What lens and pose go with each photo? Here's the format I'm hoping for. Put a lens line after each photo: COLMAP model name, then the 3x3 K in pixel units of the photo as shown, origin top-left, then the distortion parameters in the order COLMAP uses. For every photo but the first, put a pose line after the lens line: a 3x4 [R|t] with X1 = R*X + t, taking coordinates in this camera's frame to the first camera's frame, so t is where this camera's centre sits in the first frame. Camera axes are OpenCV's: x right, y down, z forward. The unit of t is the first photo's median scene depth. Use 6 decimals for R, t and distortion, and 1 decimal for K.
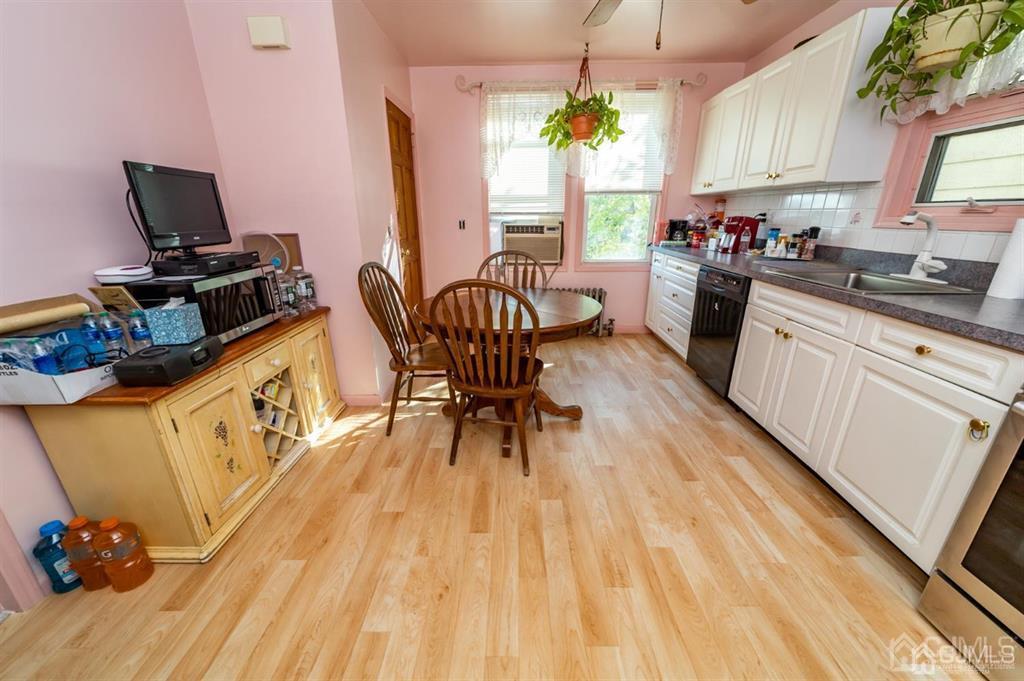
lens RADIAL K [[388.5, 0, 509.9], [0, 388.5, 347.3], [0, 0, 1]] dist [0.002571, 0.001138]
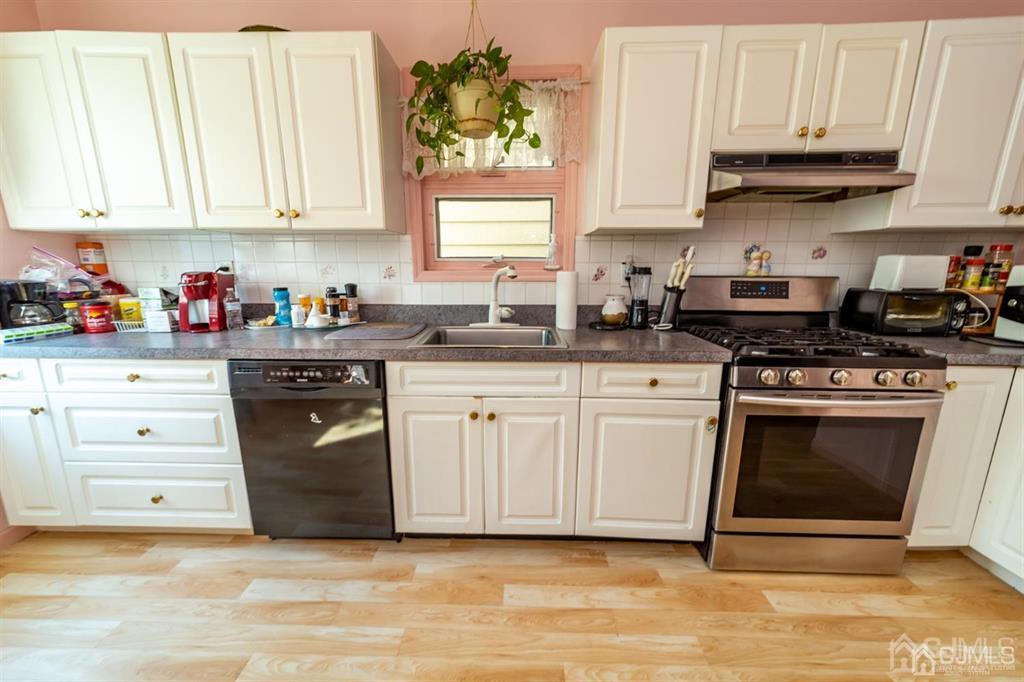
lens RADIAL K [[388.5, 0, 512.1], [0, 388.5, 345.1], [0, 0, 1]] dist [0.002571, 0.001138]
pose [[0.012167, -0.201802, 0.979351, -0.031523], [0.326087, 0.926680, 0.186898, -0.258468], [-0.945262, 0.317079, 0.077080, 0.736027]]
